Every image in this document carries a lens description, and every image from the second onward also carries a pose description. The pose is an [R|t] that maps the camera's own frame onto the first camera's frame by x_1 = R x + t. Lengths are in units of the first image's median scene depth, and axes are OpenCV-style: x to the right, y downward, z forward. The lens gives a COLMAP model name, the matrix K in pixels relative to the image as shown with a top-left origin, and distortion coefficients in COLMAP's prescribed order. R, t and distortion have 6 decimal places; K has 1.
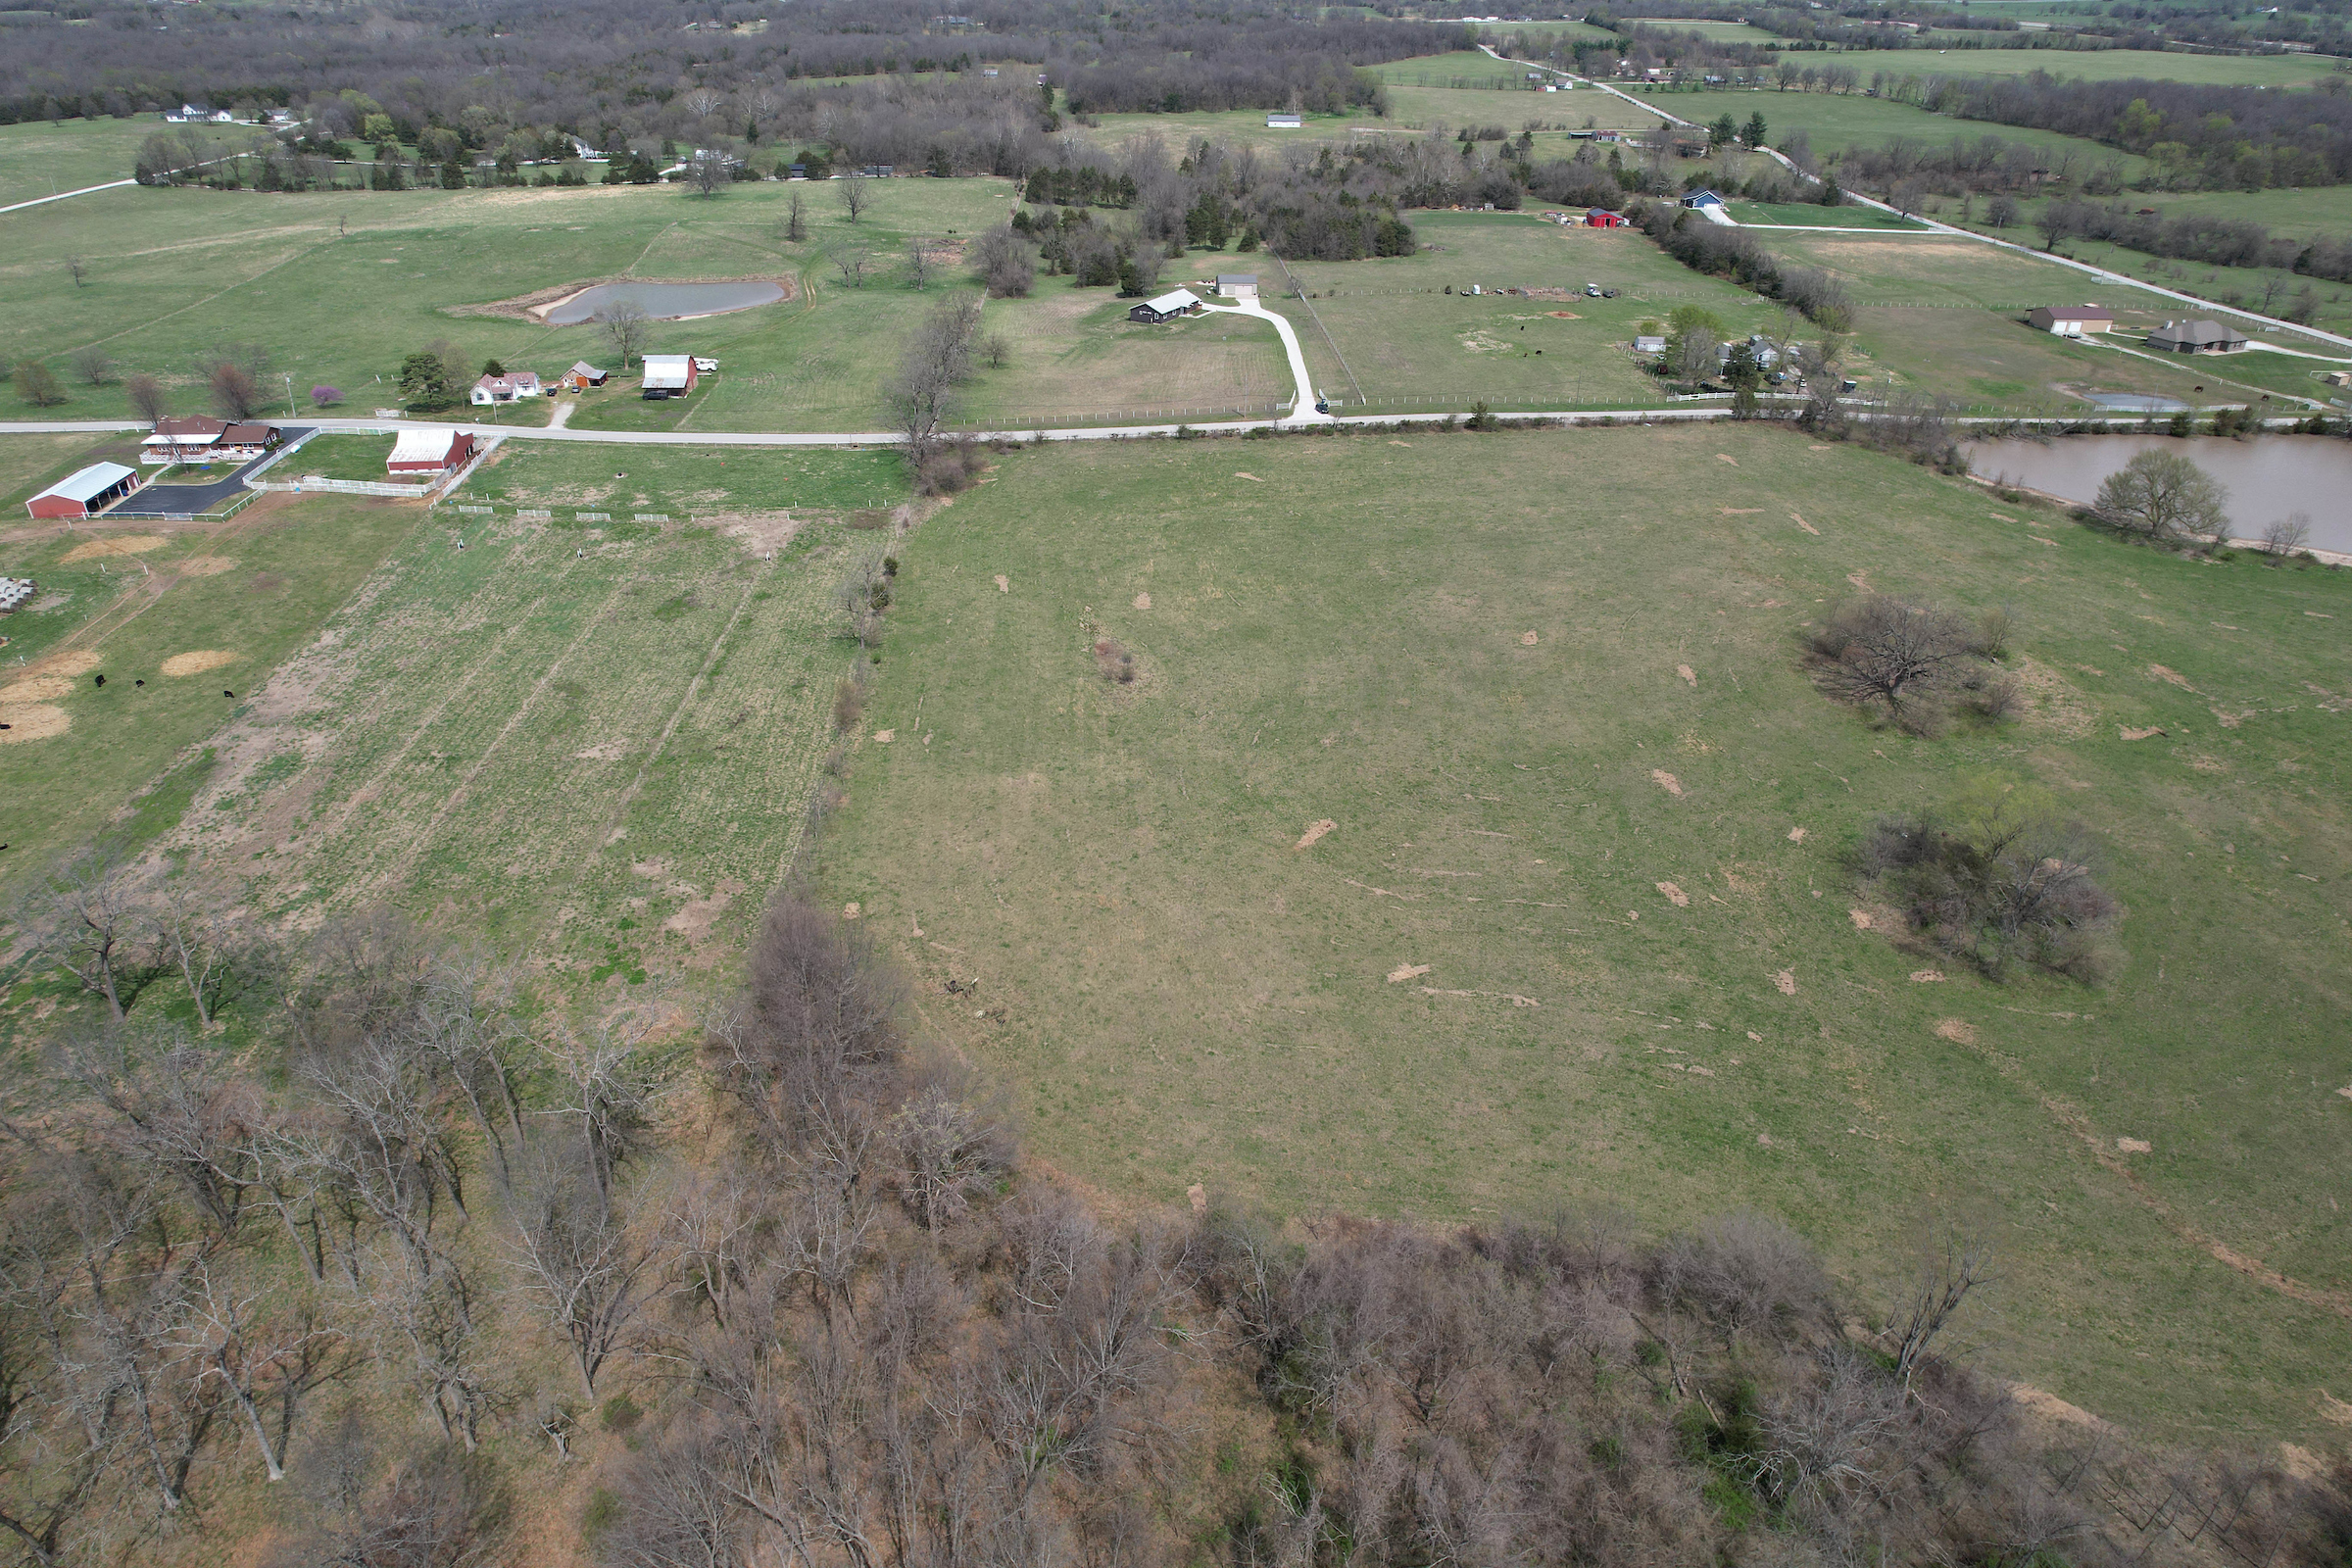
lens RADIAL K [[1512.2, 0, 1193.3], [0, 1512.2, 778.0], [0, 0, 1]] dist [-0.079364, 0.070885]
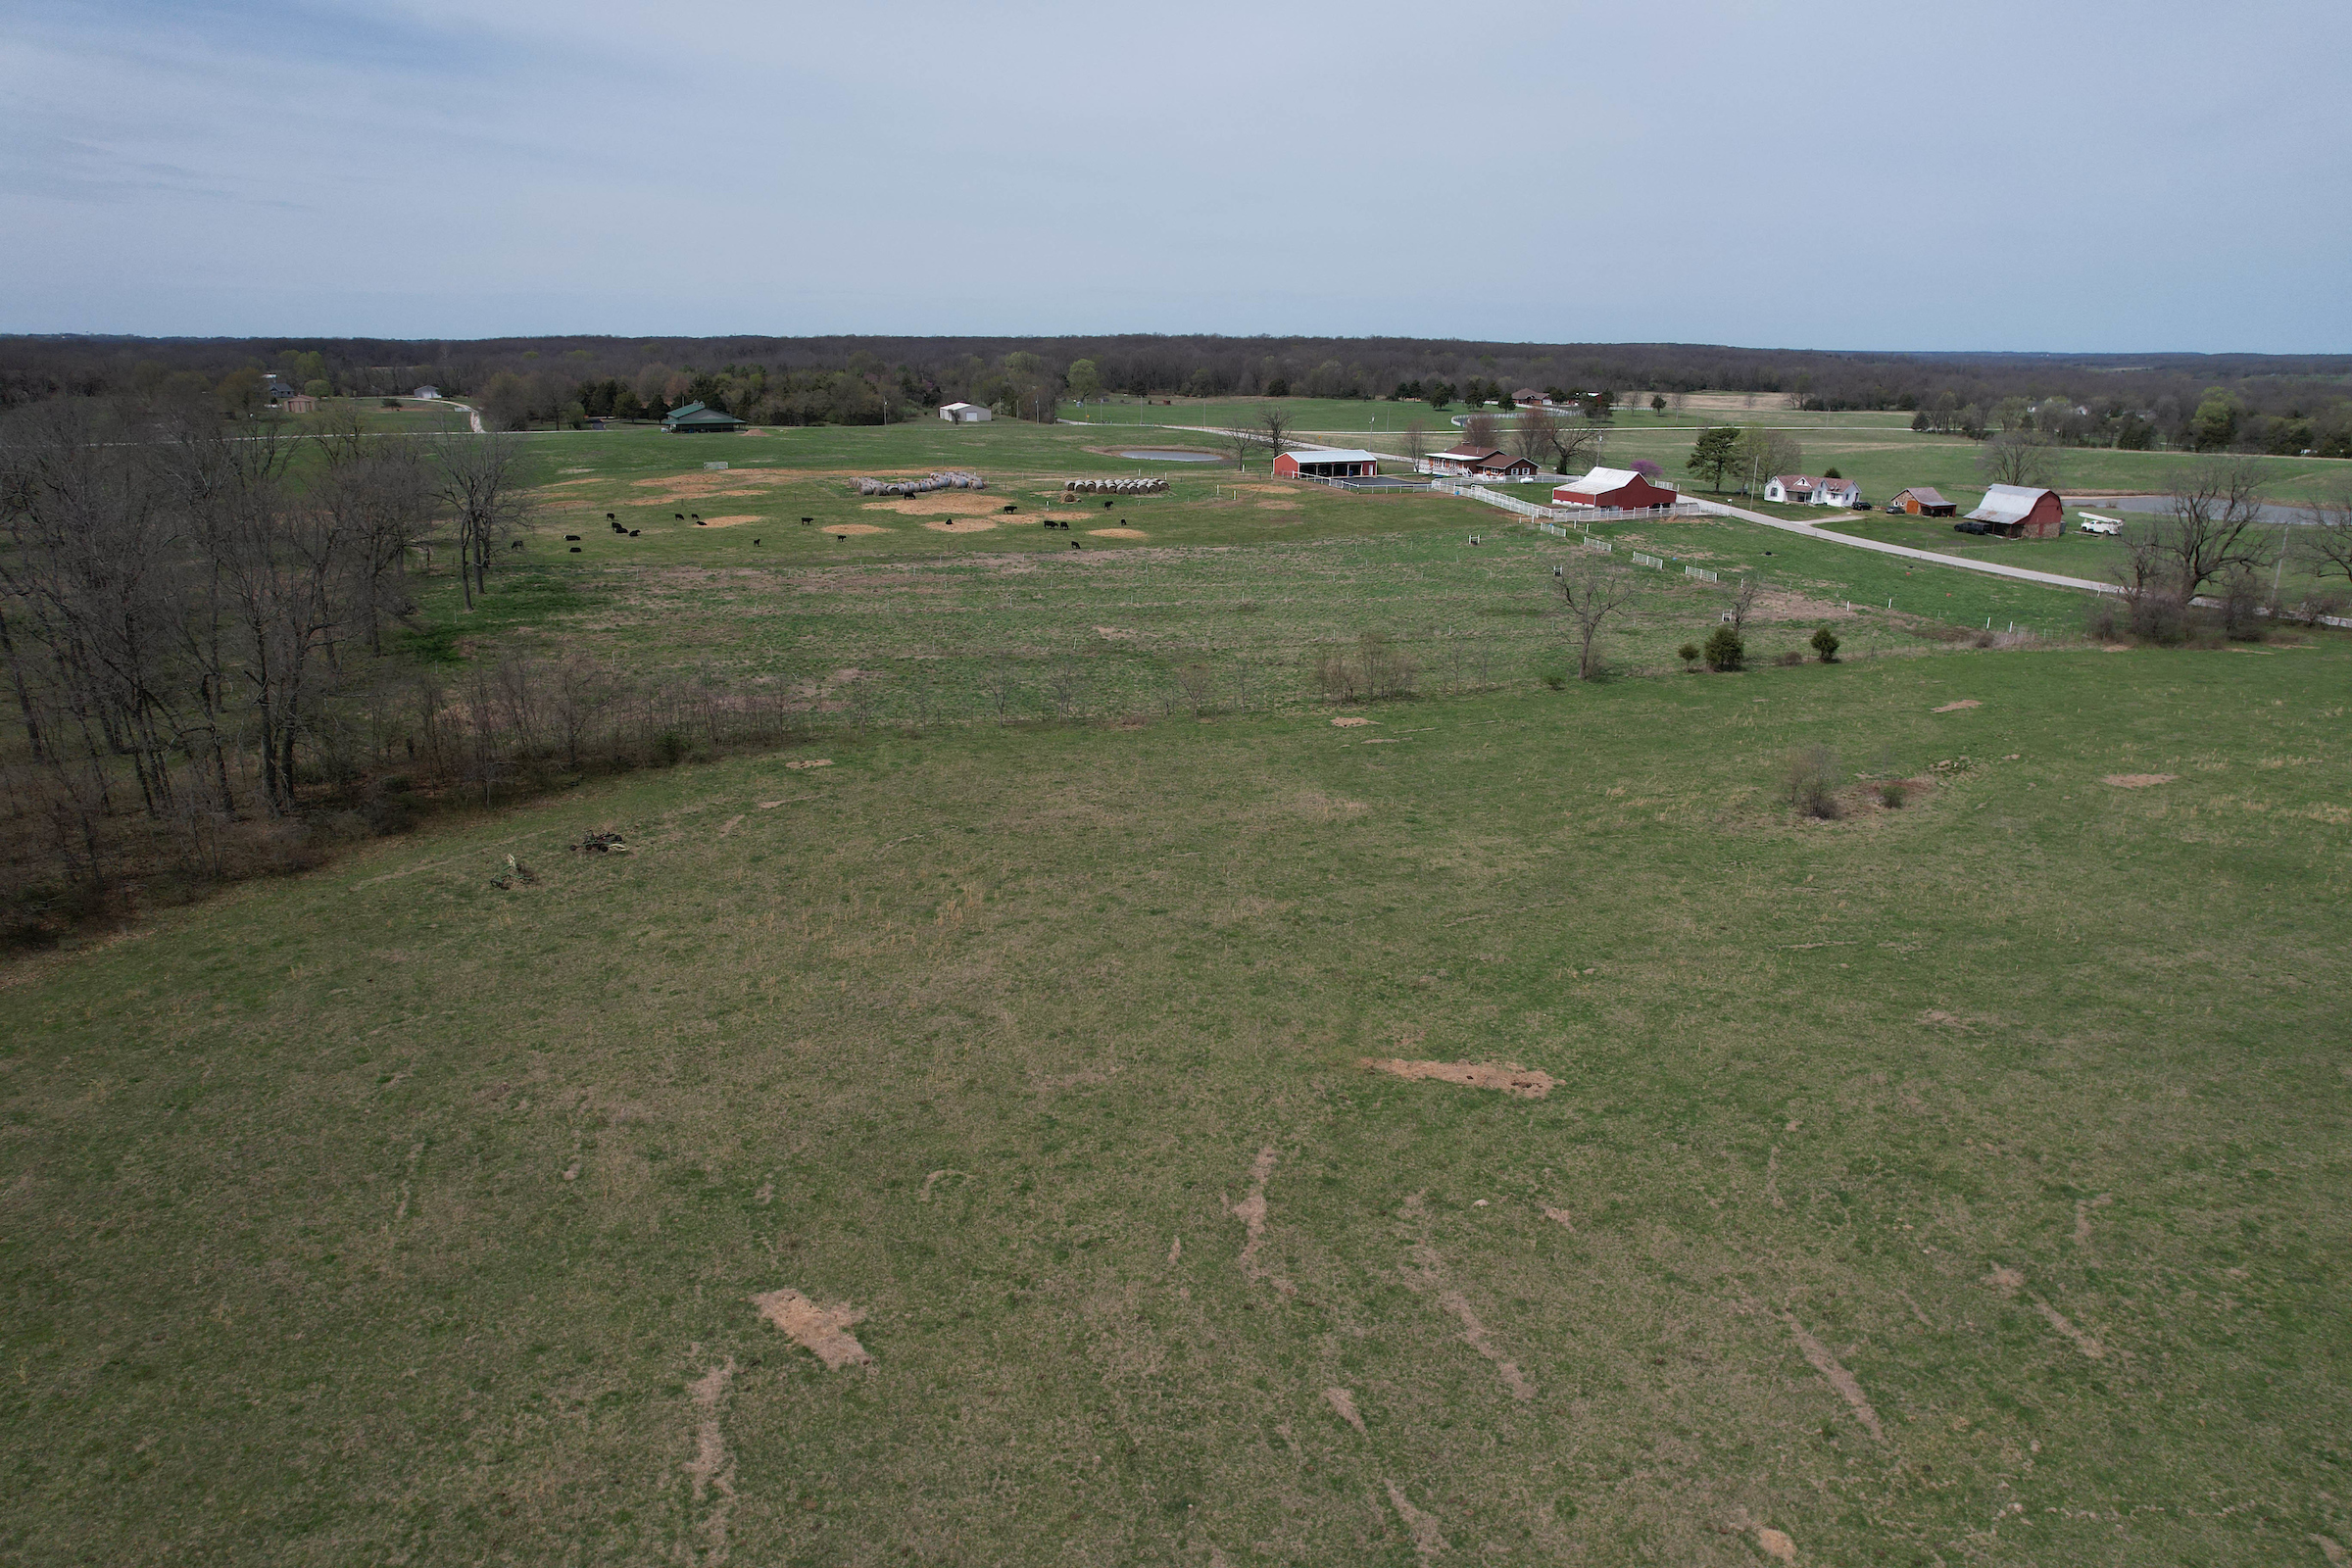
lens RADIAL K [[1512.2, 0, 1180.4], [0, 1512.2, 772.0], [0, 0, 1]] dist [-0.079364, 0.070885]
pose [[0.365067, 0.247400, -0.897507, 0.235826], [-0.466051, 0.883117, 0.053864, -0.008467], [0.805930, 0.398620, 0.437698, 0.521835]]
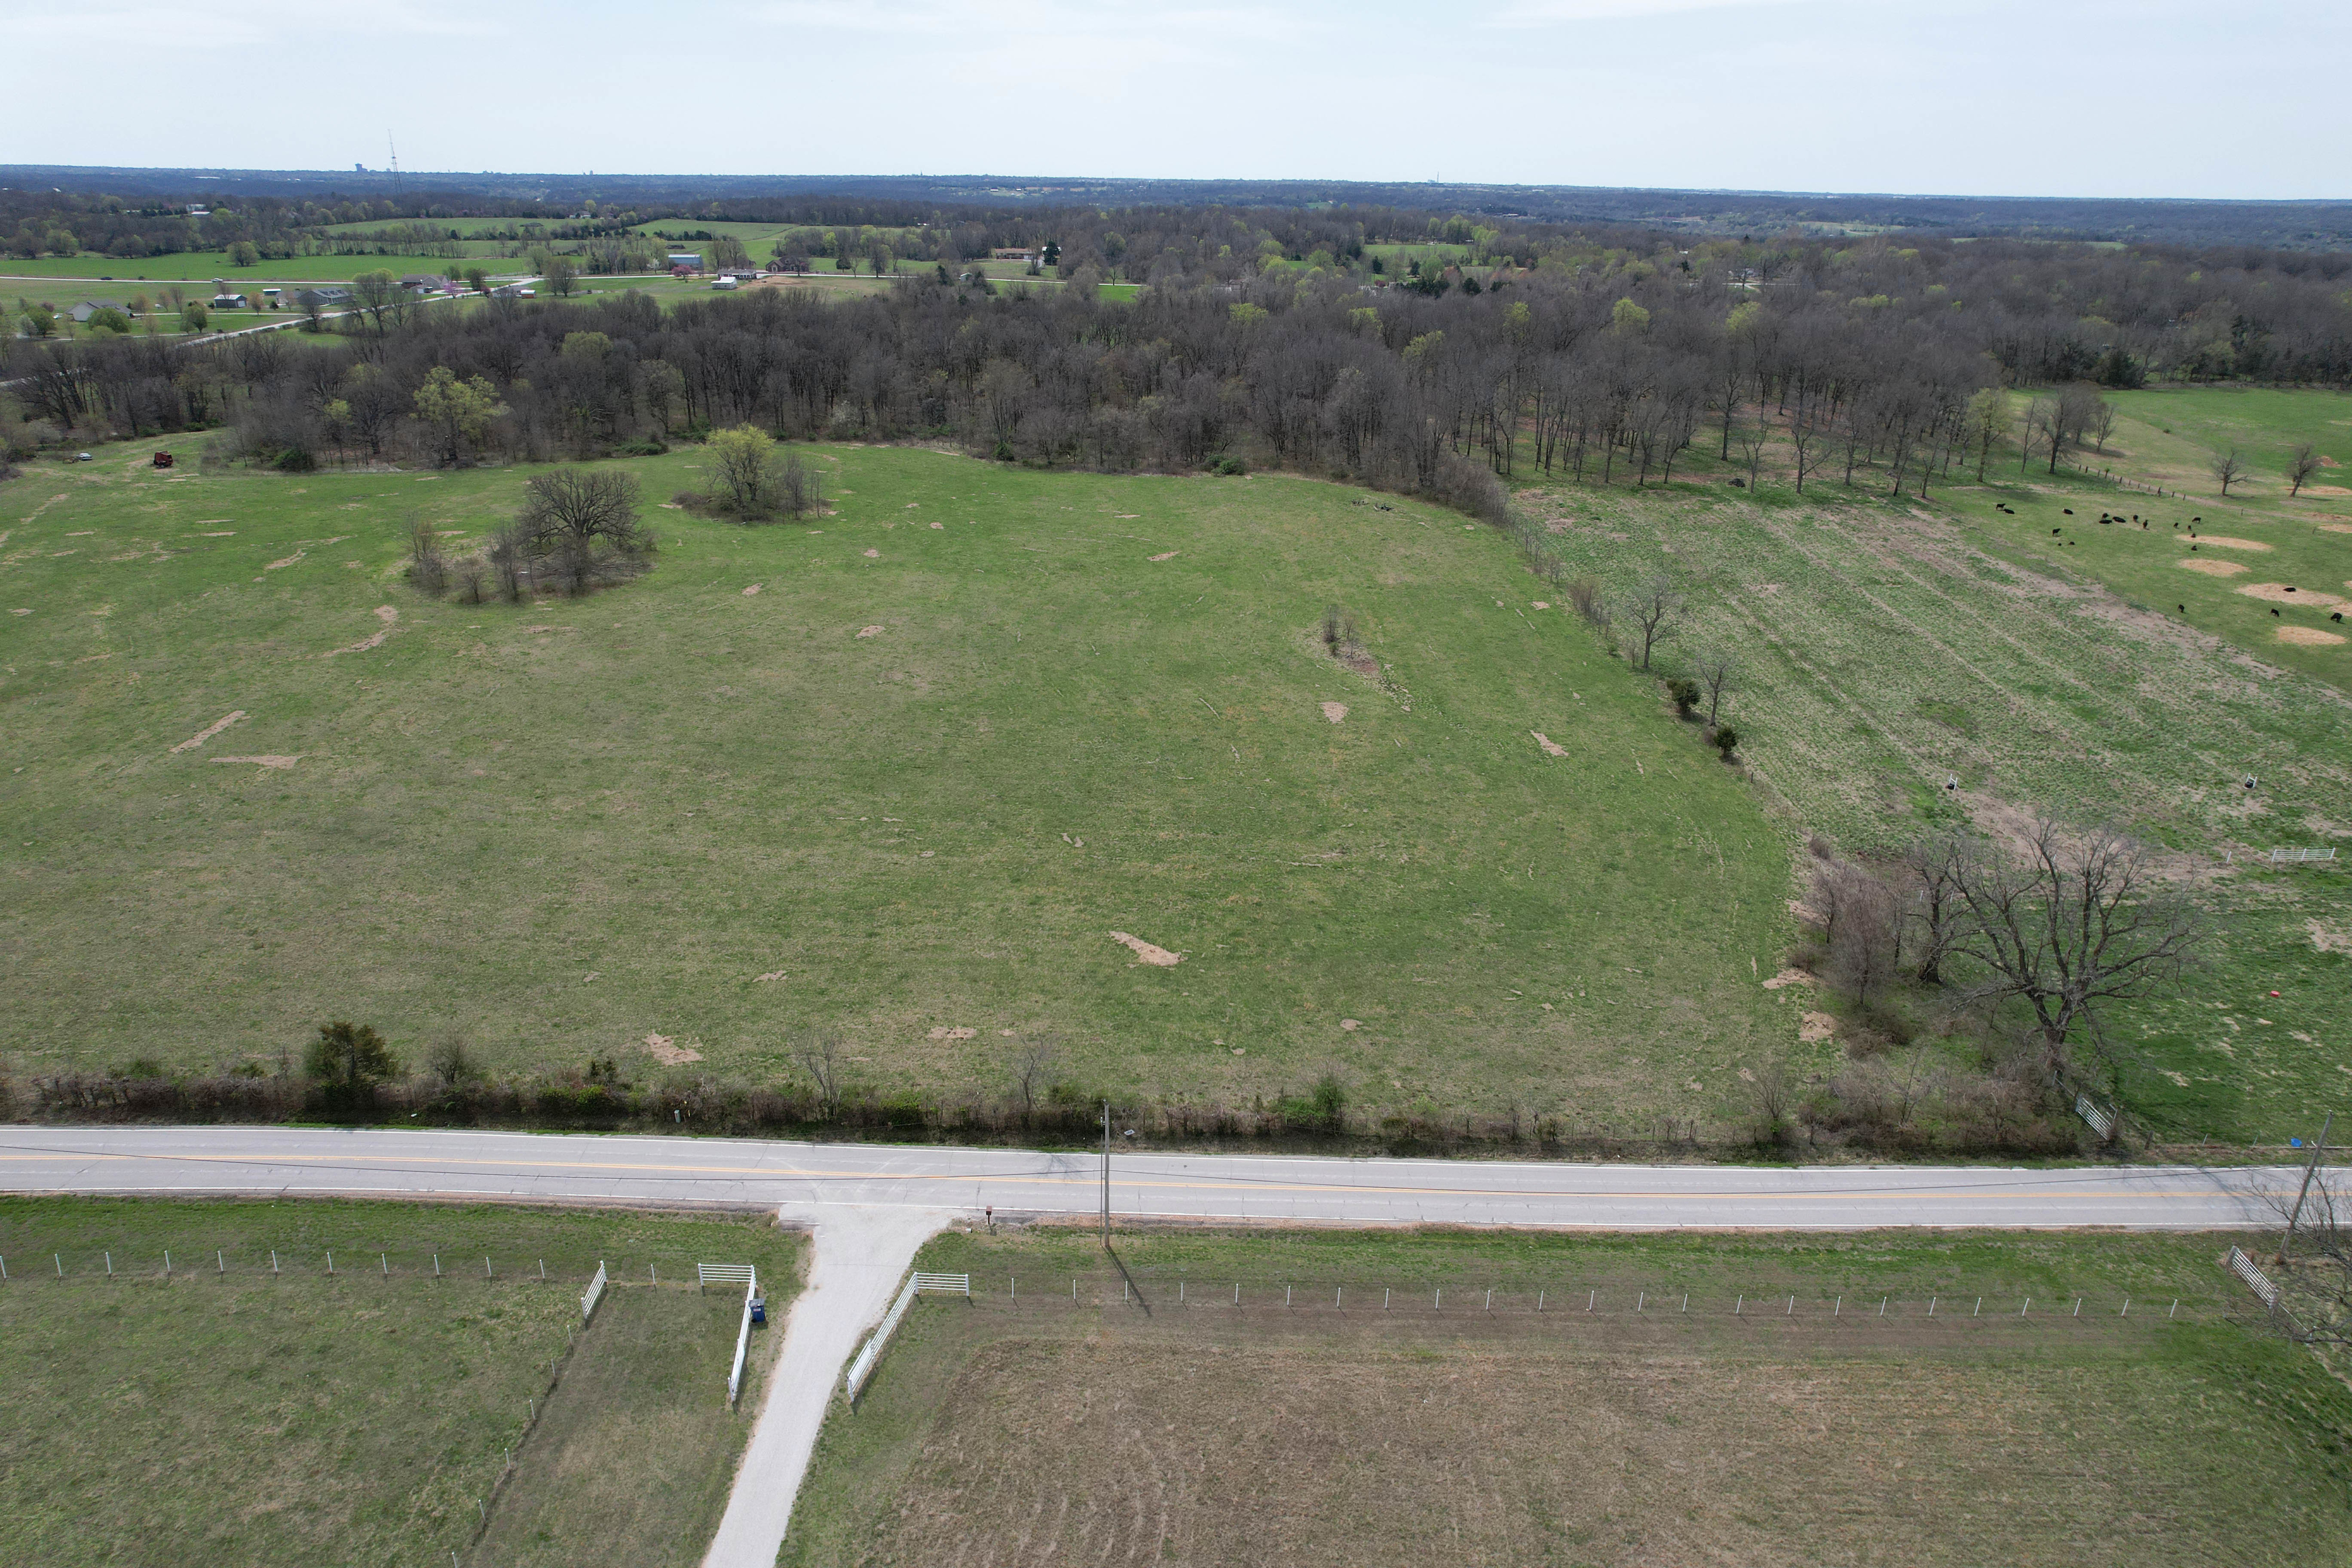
lens RADIAL K [[1512.2, 0, 1188.5], [0, 1512.2, 780.6], [0, 0, 1]] dist [-0.079364, 0.070885]
pose [[-0.999317, -0.034600, 0.012959, 0.023785], [-0.011113, 0.616003, 0.787665, -0.607389], [-0.035236, 0.786984, -0.615967, 1.342717]]
